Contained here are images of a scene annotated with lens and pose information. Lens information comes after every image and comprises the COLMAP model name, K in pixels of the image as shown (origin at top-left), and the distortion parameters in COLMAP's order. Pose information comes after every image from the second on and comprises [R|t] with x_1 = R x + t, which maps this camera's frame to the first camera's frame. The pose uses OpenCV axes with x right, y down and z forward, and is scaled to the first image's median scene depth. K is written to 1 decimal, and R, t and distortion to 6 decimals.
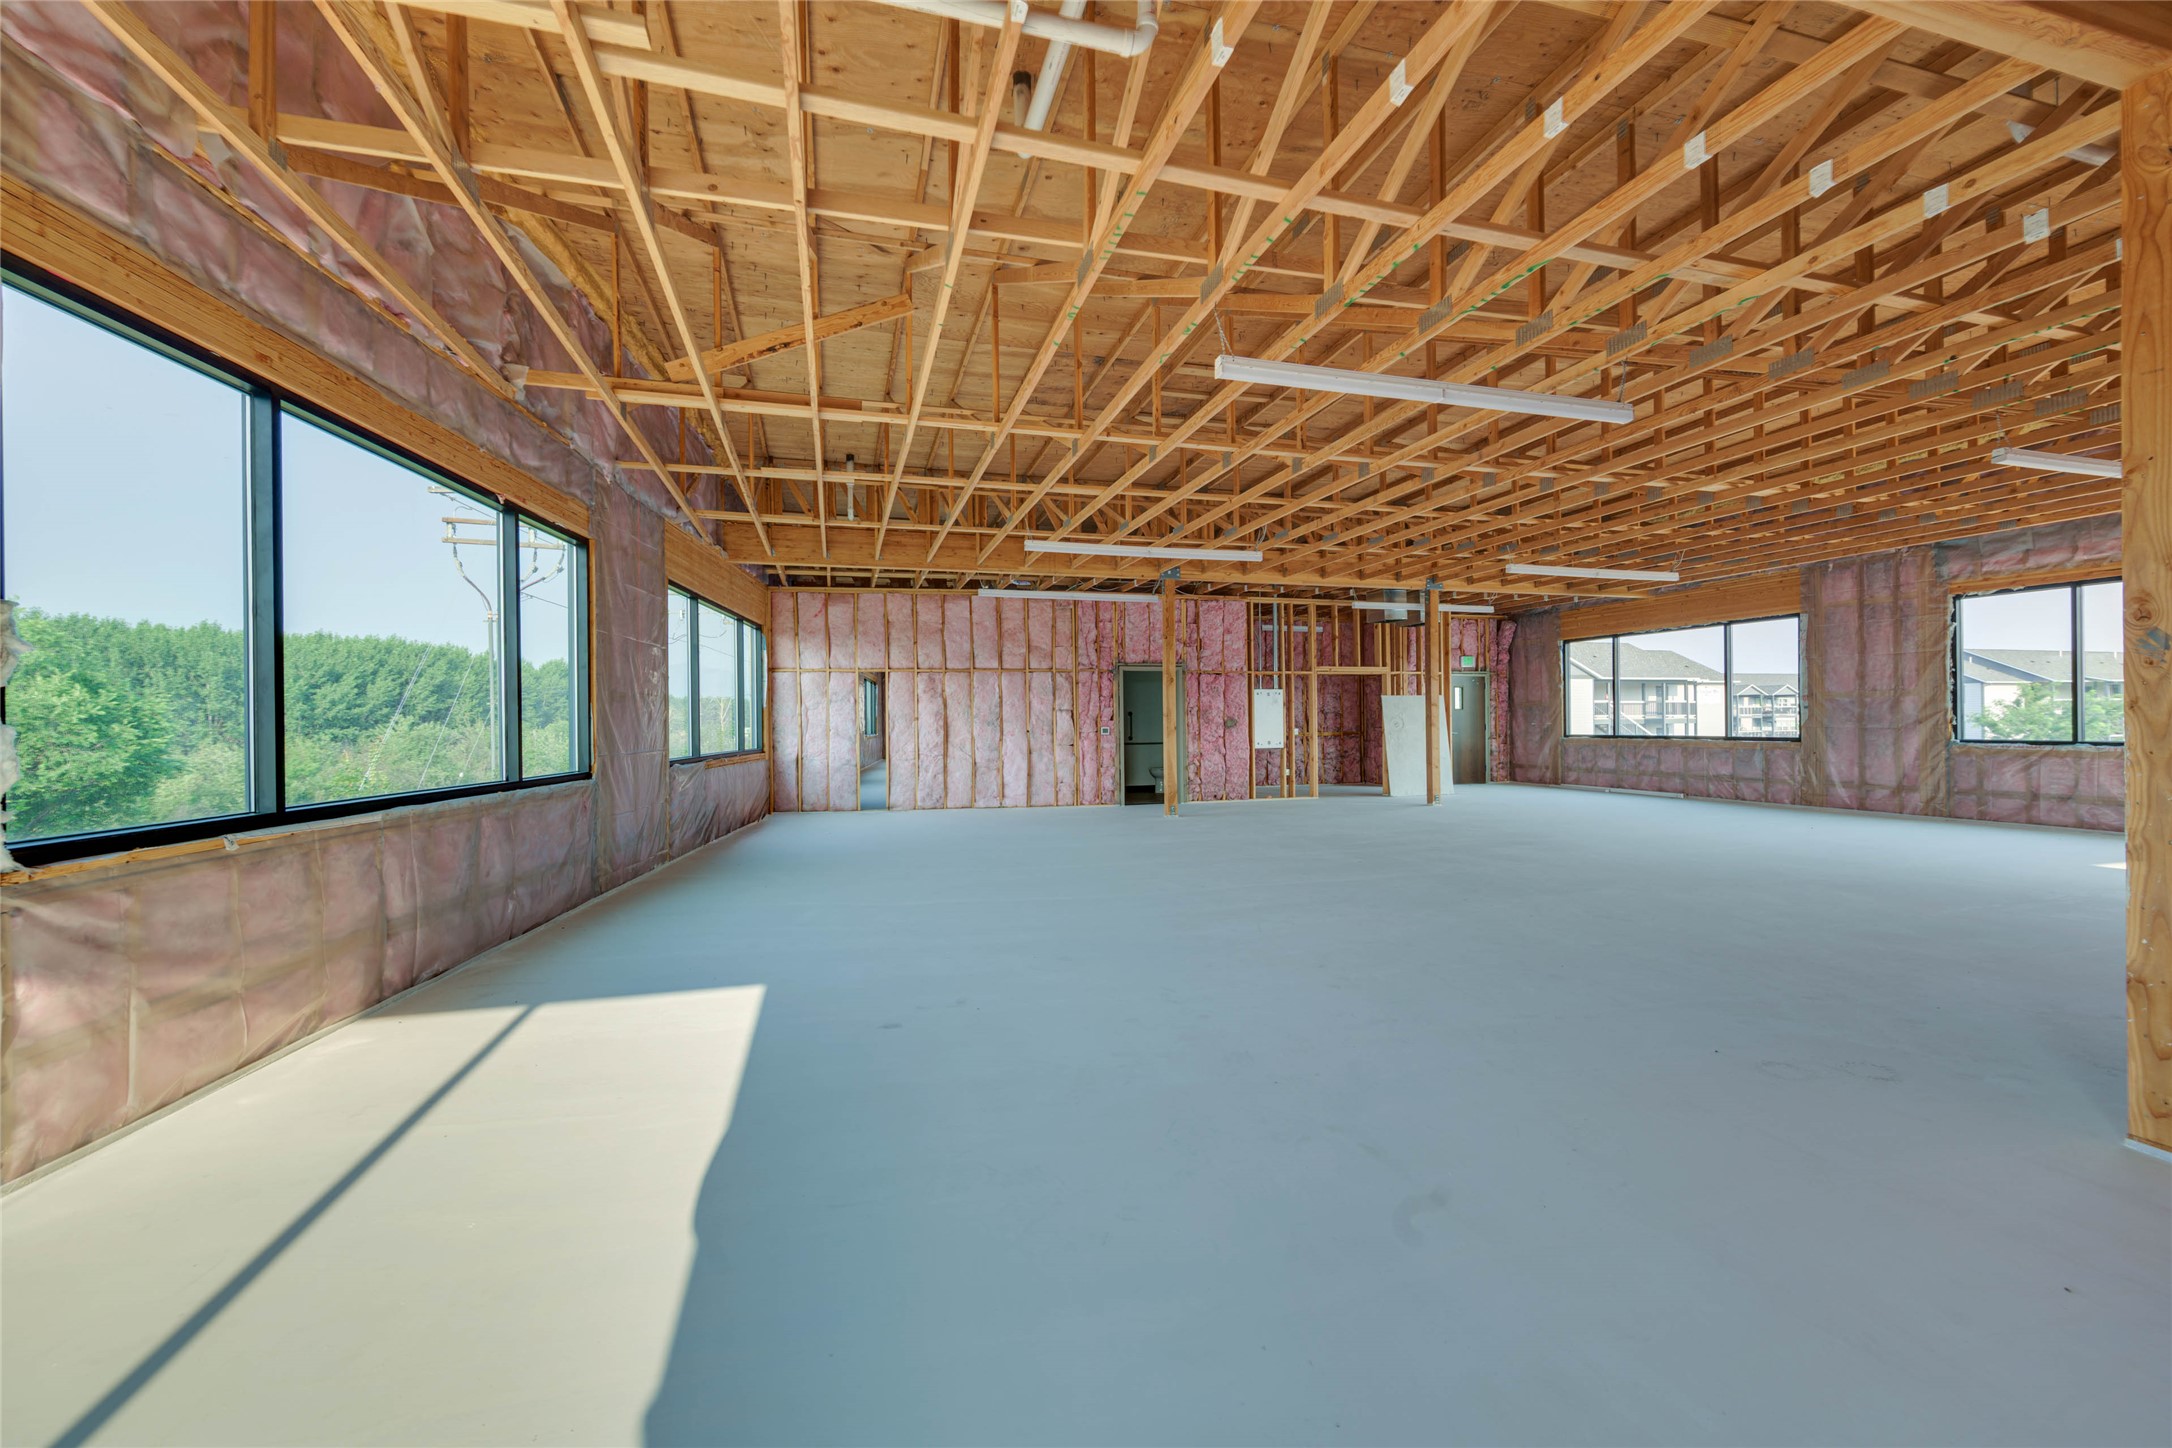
lens RADIAL K [[861.3, 0, 1086.0], [0, 861.3, 724.0], [0, 0, 1]] dist [-0.000128, 0.000001]
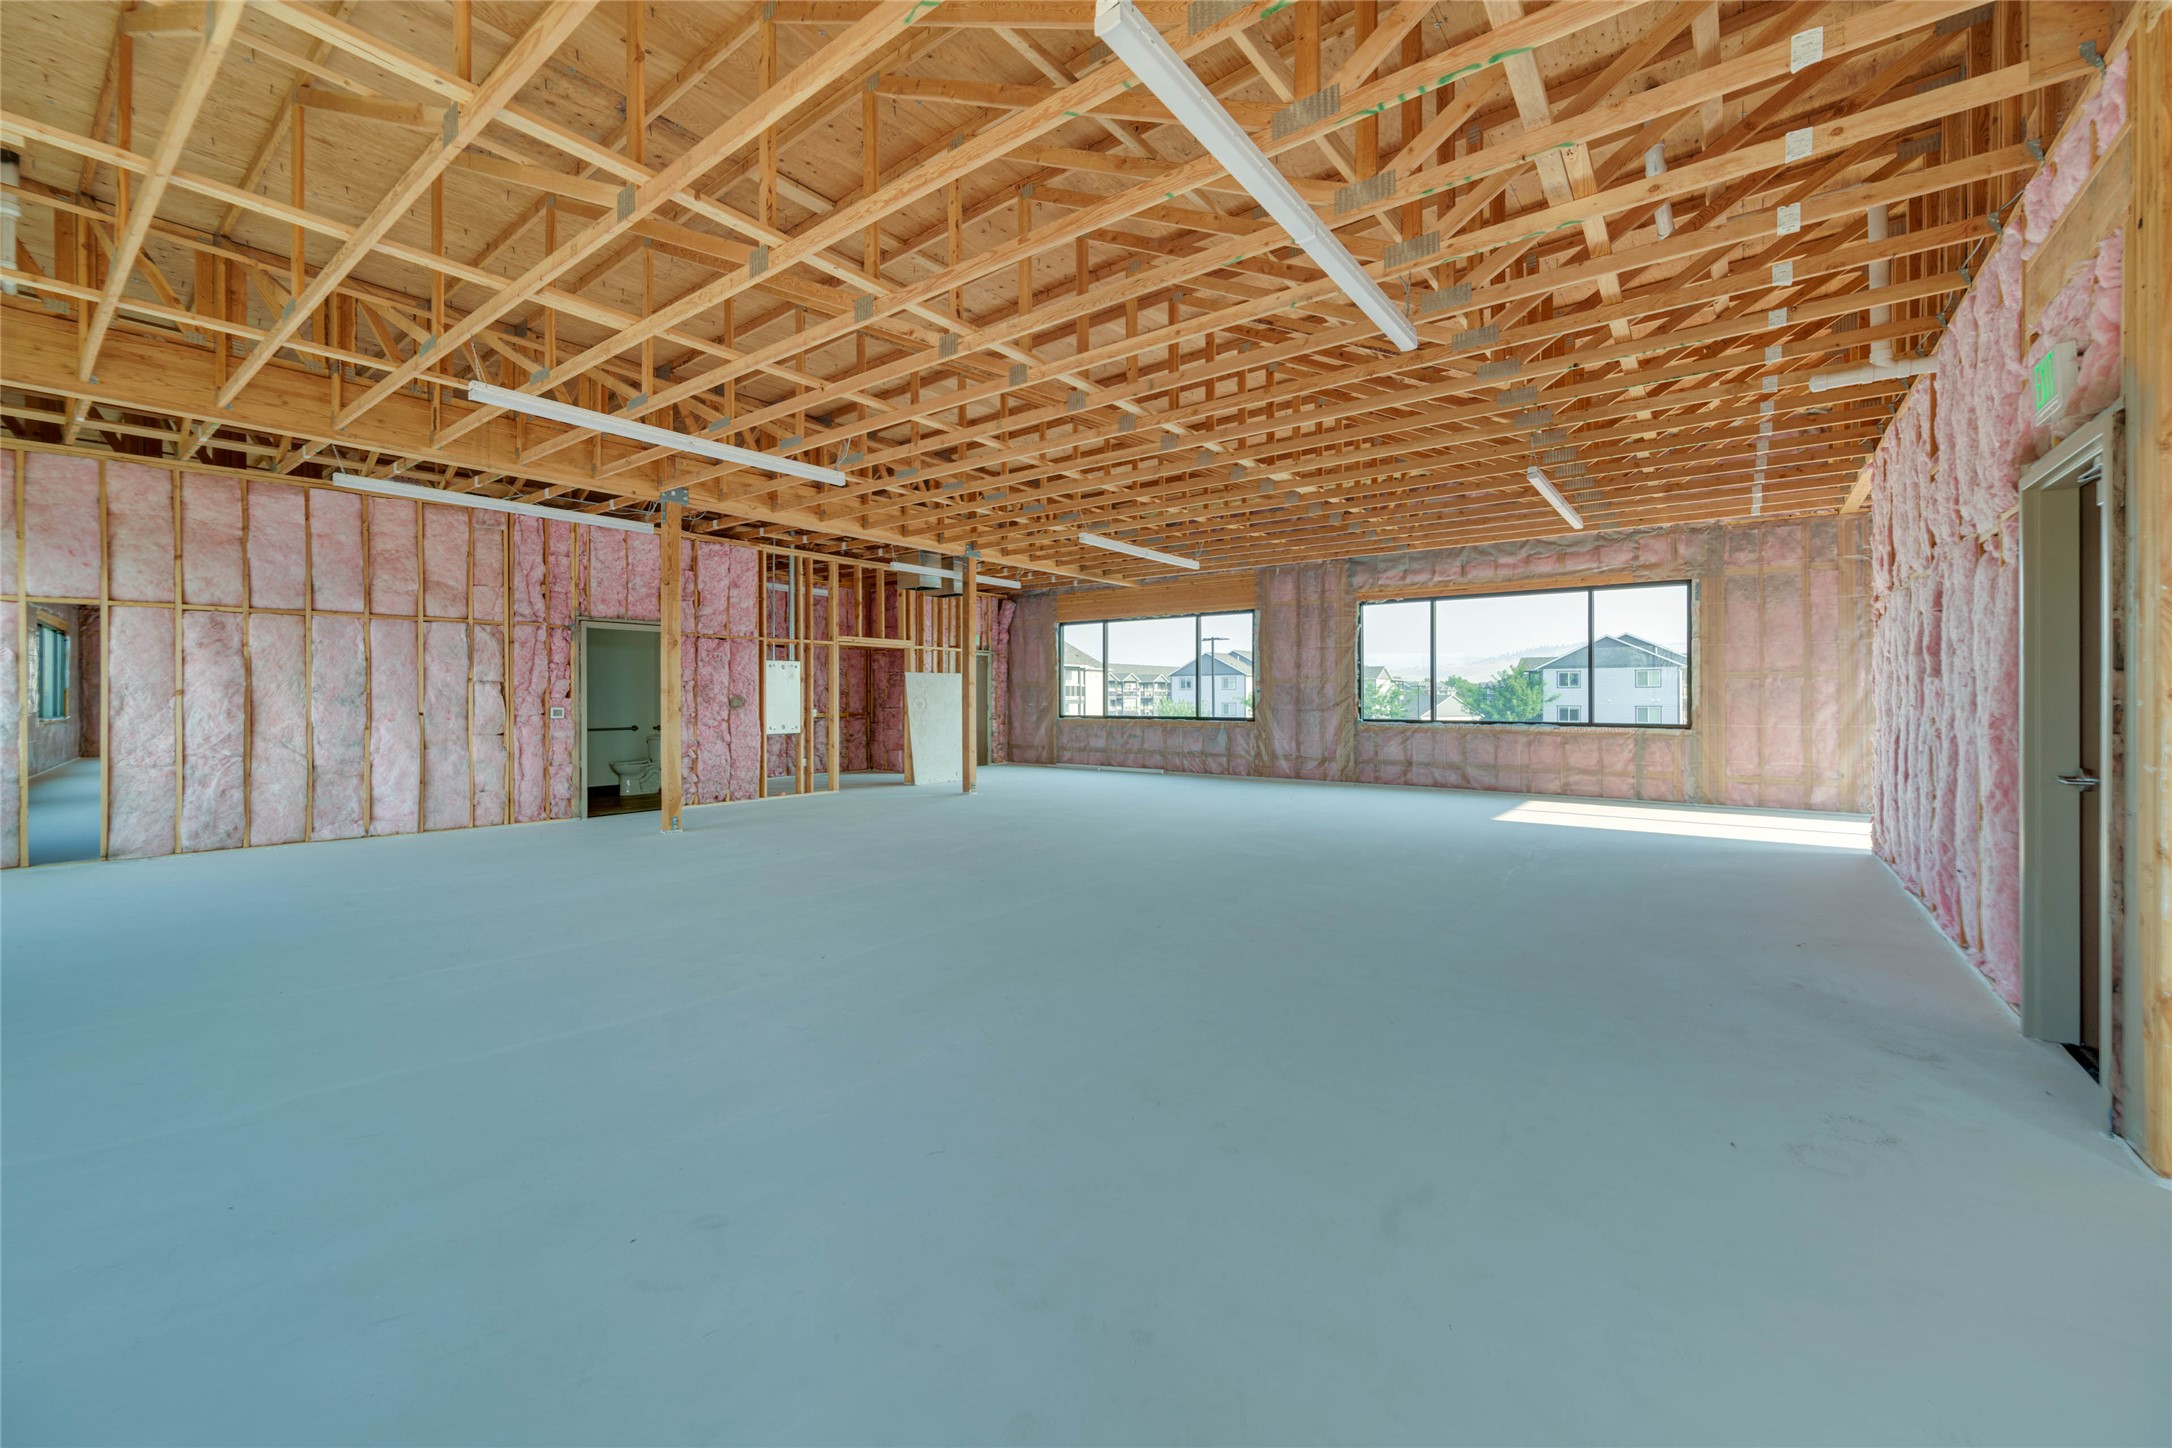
lens RADIAL K [[890.0, 0, 1080.5], [0, 890.0, 699.4], [0, 0, 1]] dist [-0.000987, -0.000417]
pose [[0.816215, 0.007185, 0.577704, -0.048084], [-0.004999, 0.999973, -0.005374, -0.001136], [-0.577727, 0.001499, 0.816229, 0.173301]]
